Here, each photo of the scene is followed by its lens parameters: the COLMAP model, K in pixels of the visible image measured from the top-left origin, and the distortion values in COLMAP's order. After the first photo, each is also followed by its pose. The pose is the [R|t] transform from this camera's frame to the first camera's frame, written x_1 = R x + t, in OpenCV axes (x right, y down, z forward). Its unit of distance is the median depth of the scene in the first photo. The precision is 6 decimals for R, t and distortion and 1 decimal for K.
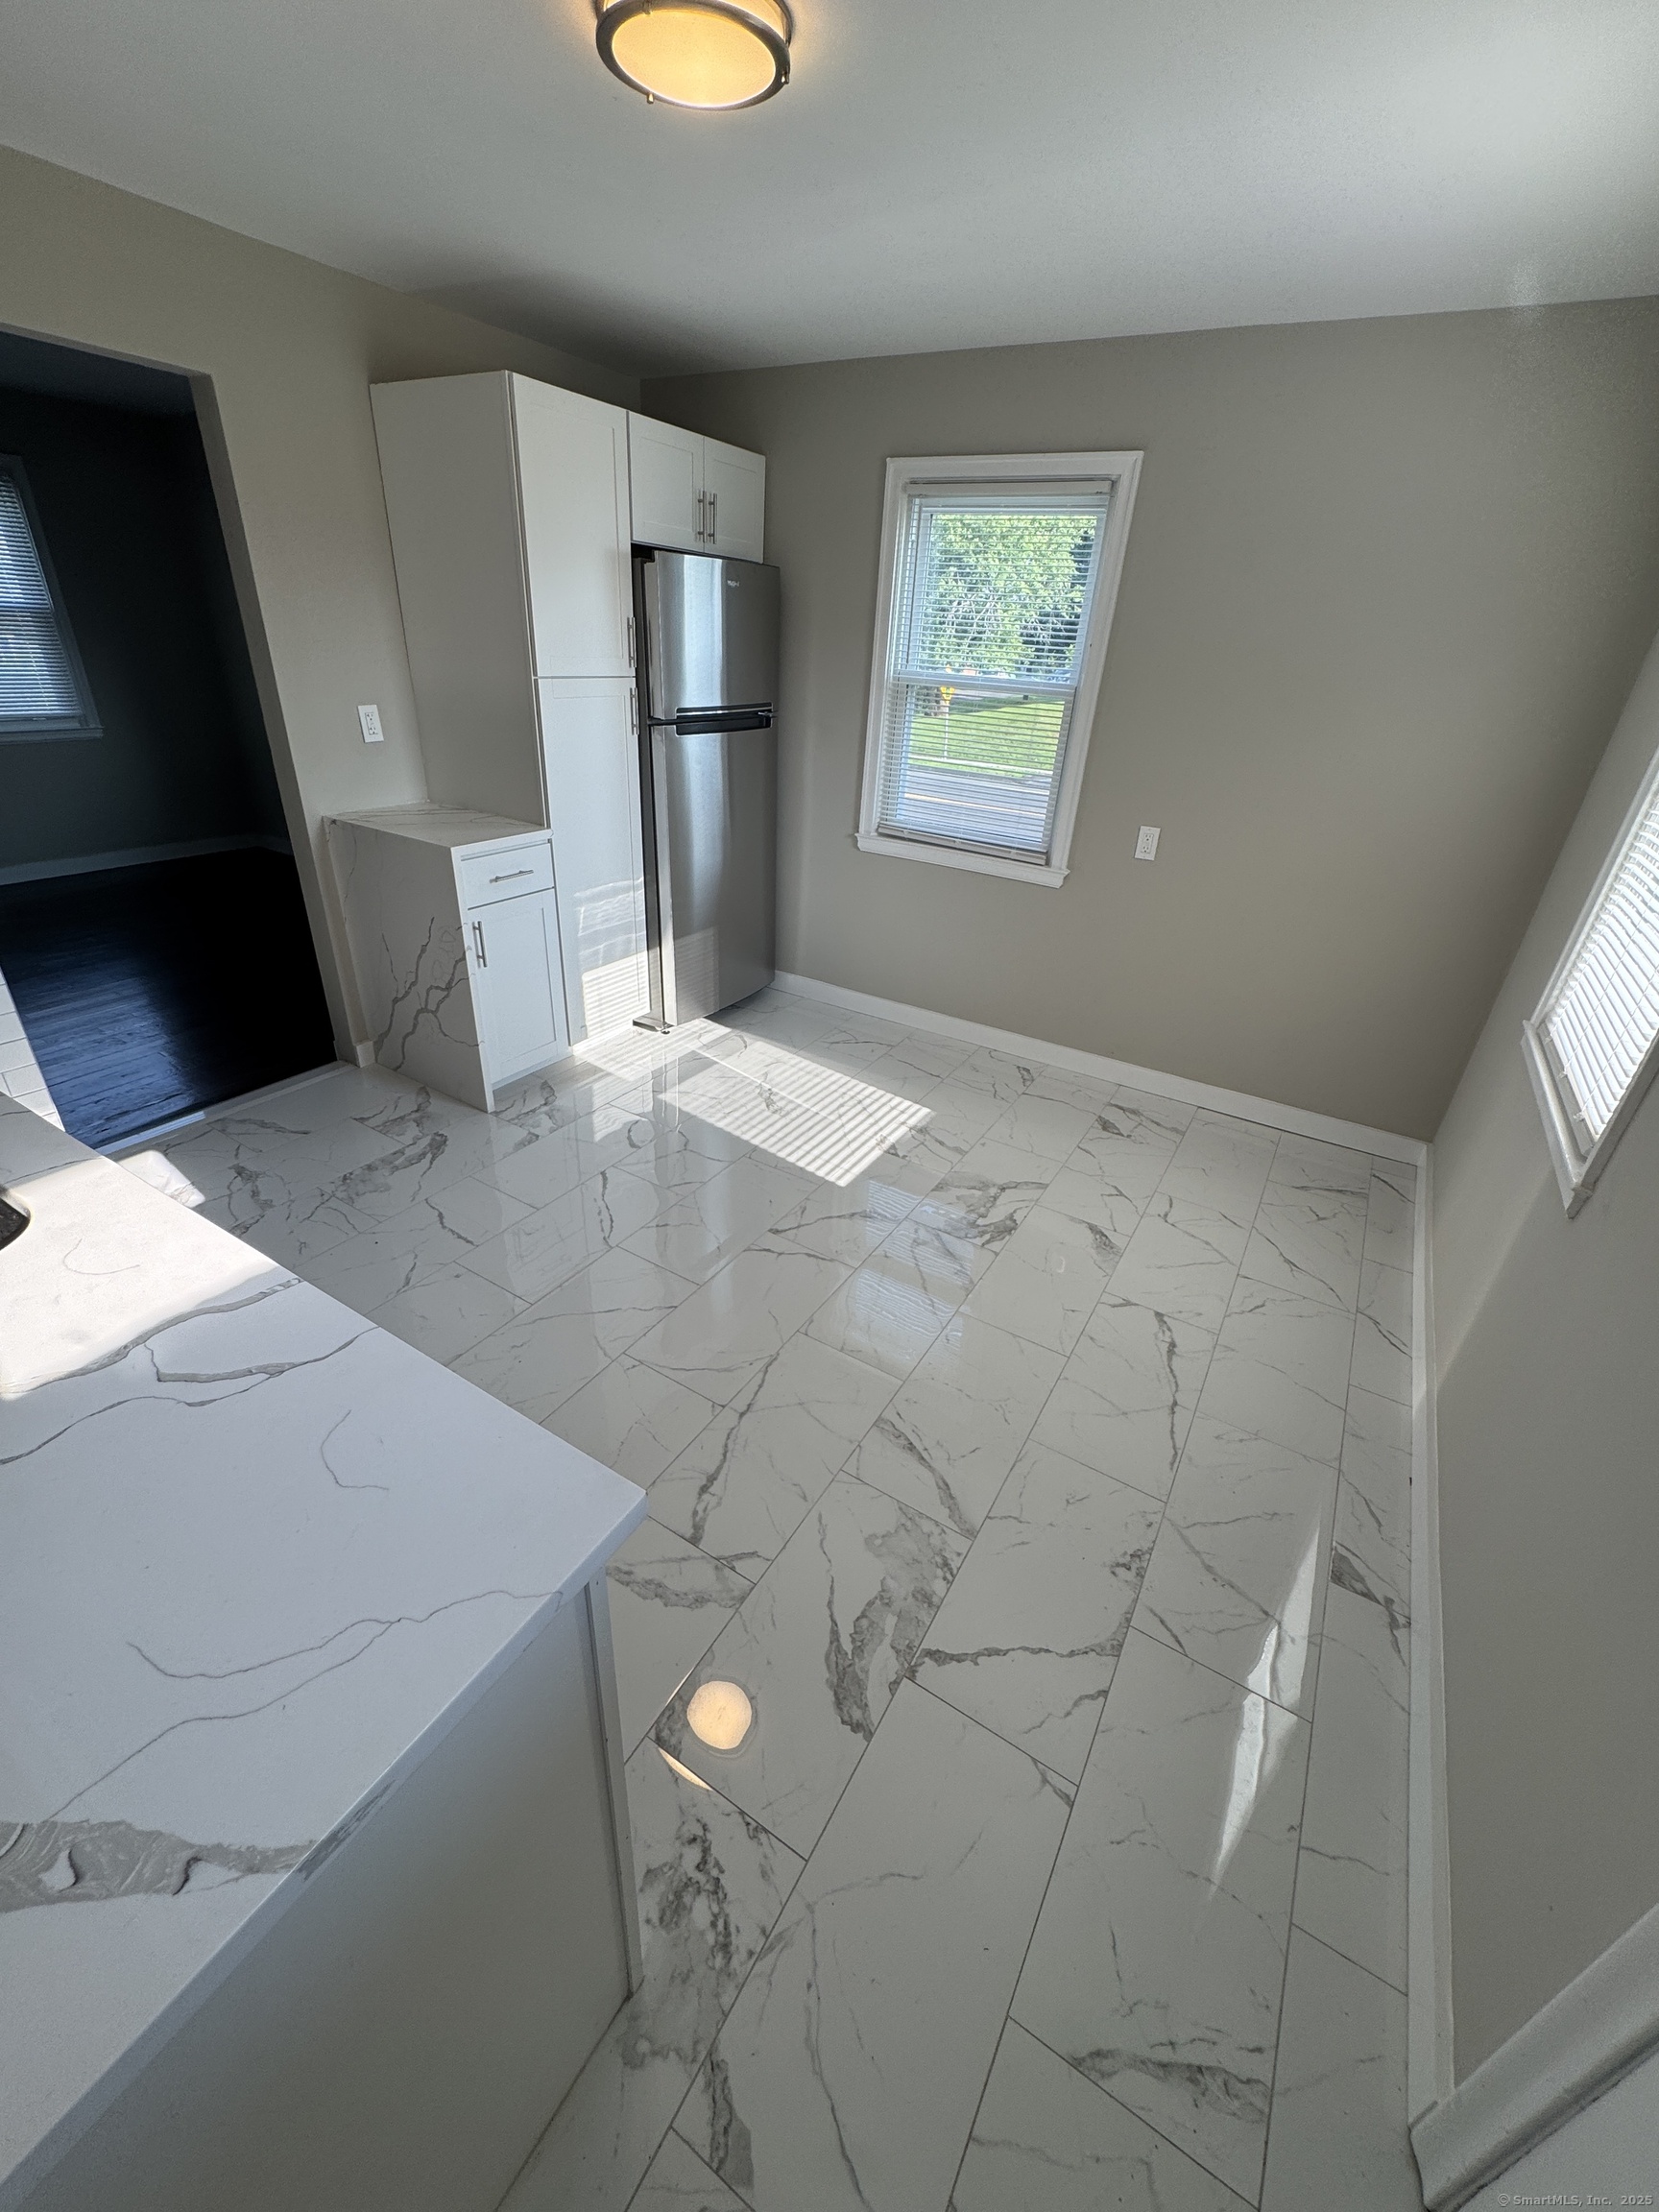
lens RADIAL K [[894.4, 0, 826.0], [0, 894.4, 1103.3], [0, 0, 1]] dist [-0.004484, 0.000191]
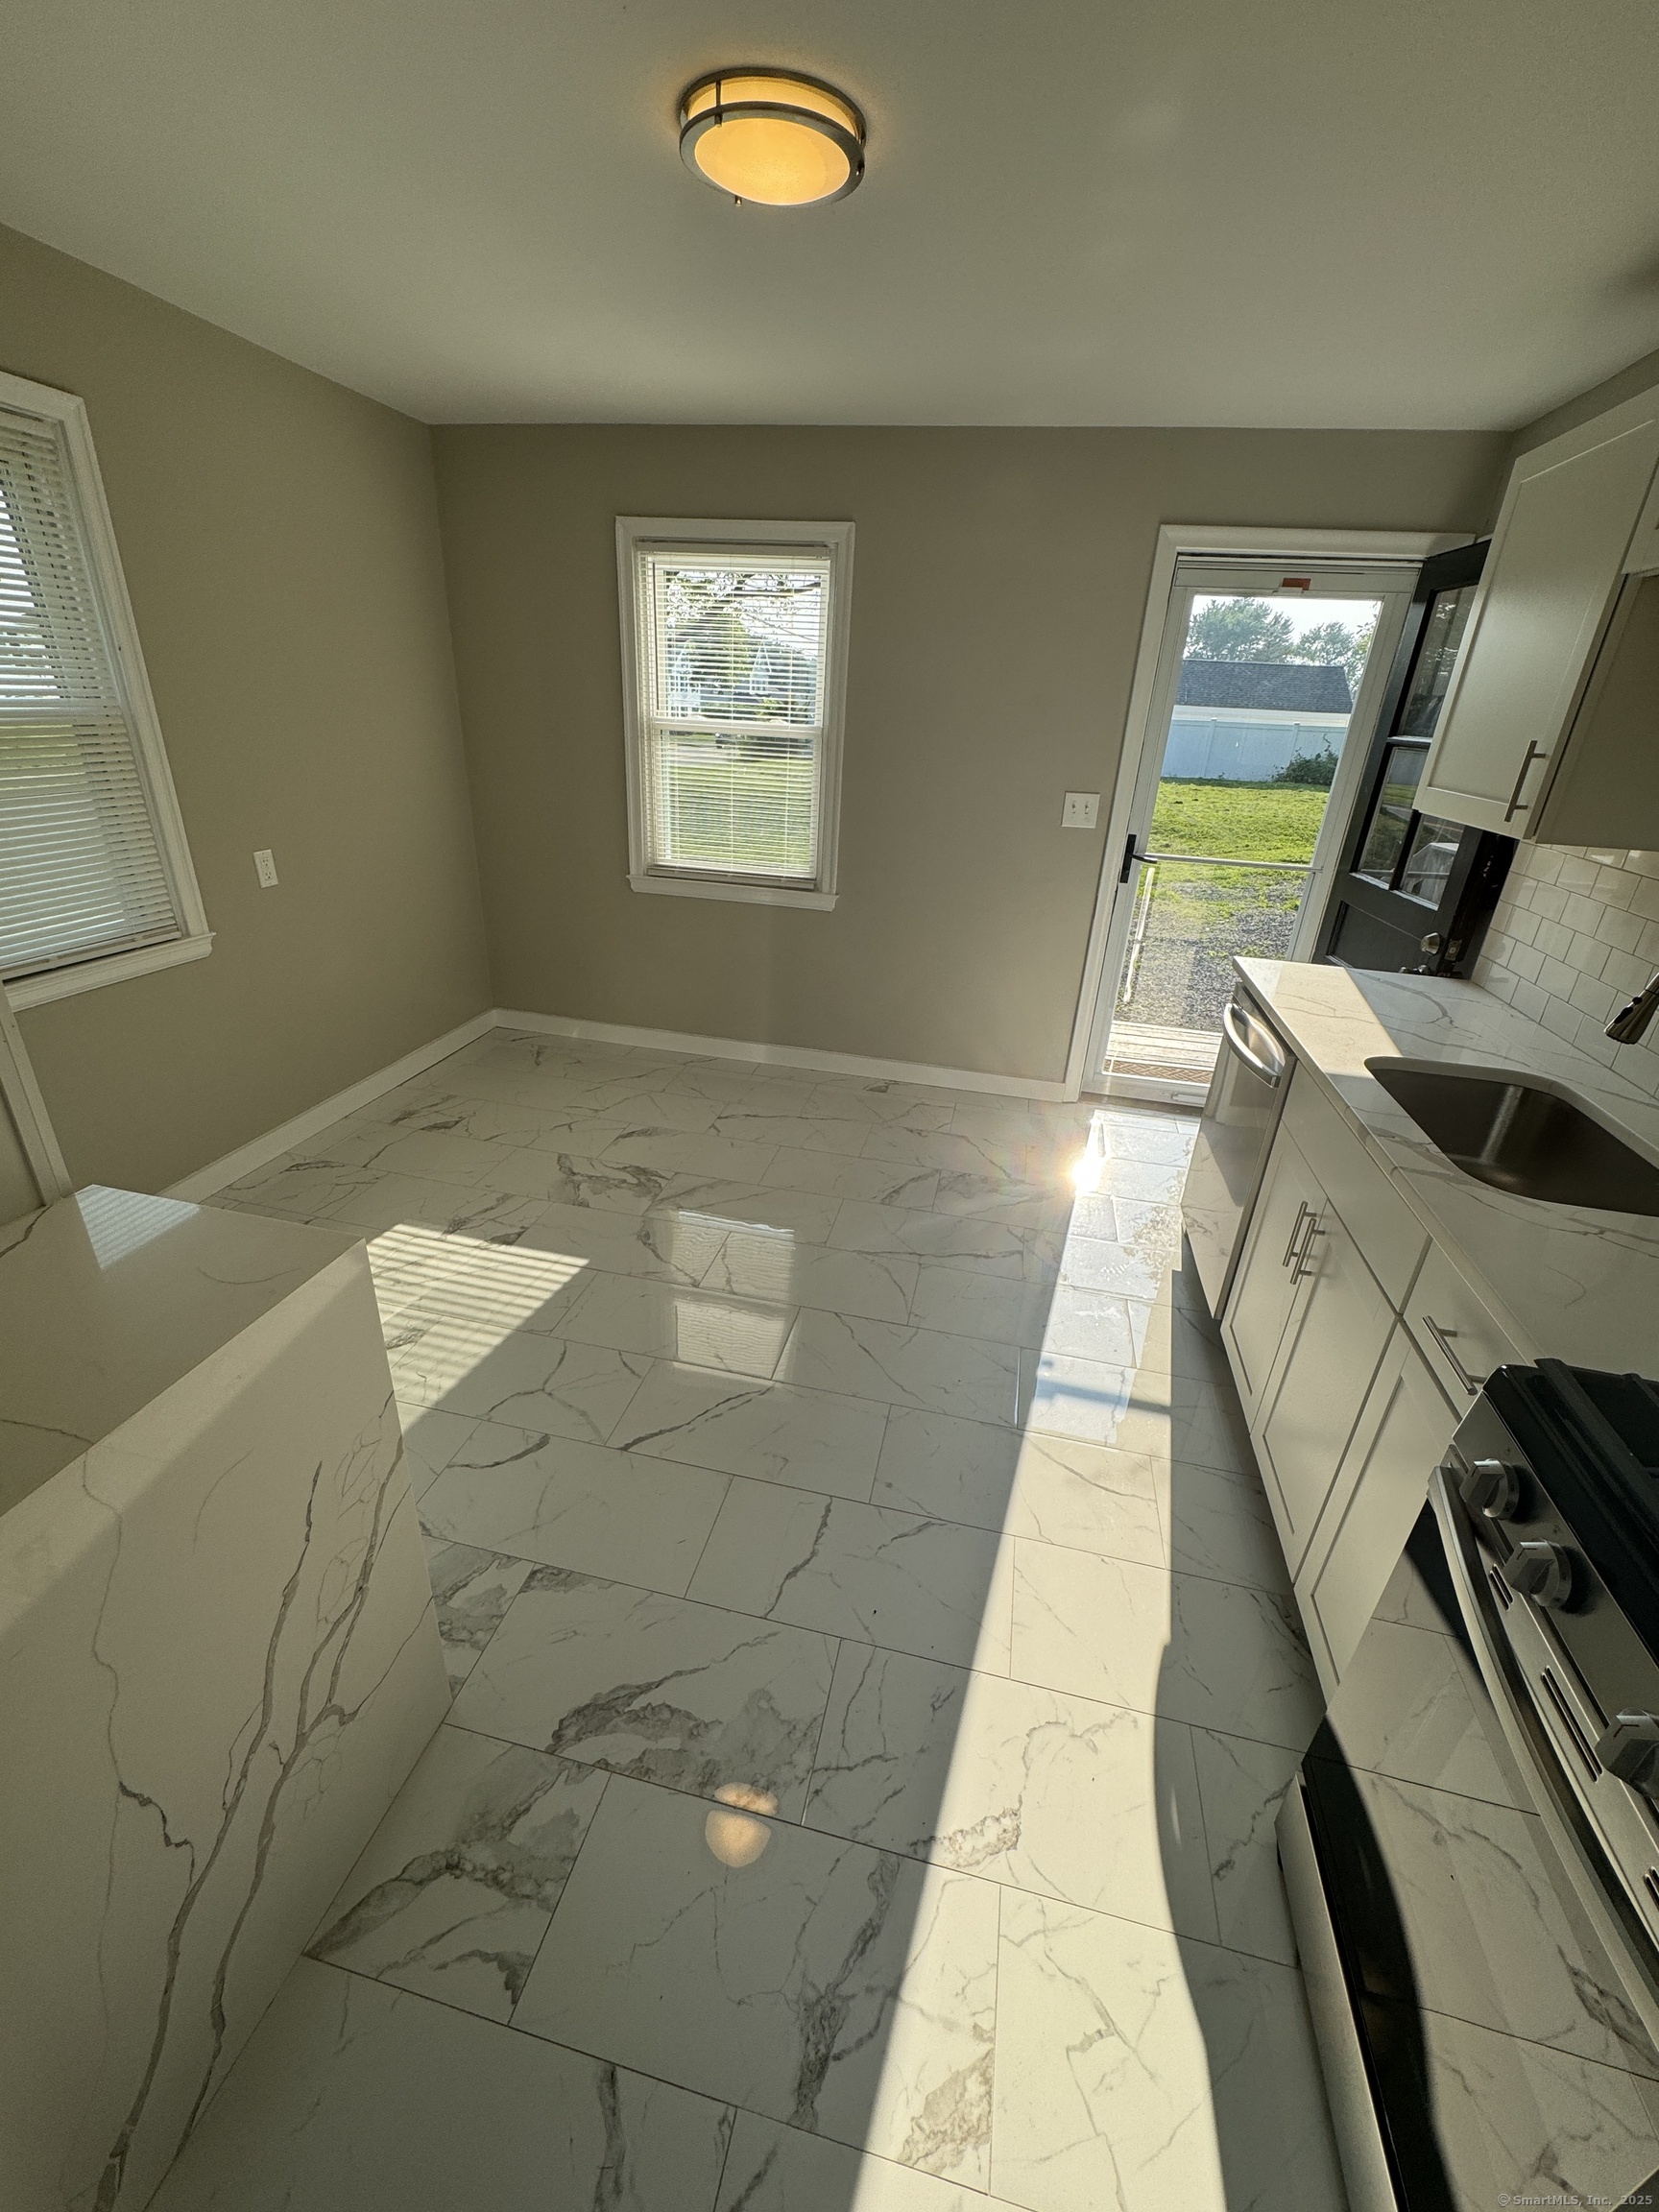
lens RADIAL K [[894.4, 0, 826.0], [0, 894.4, 1103.3], [0, 0, 1]] dist [-0.004484, 0.000191]
pose [[-0.312652, -0.464371, 0.828618, -0.733544], [0.388294, 0.733650, 0.557660, -0.439508], [-0.866877, 0.496102, -0.049065, 0.740039]]
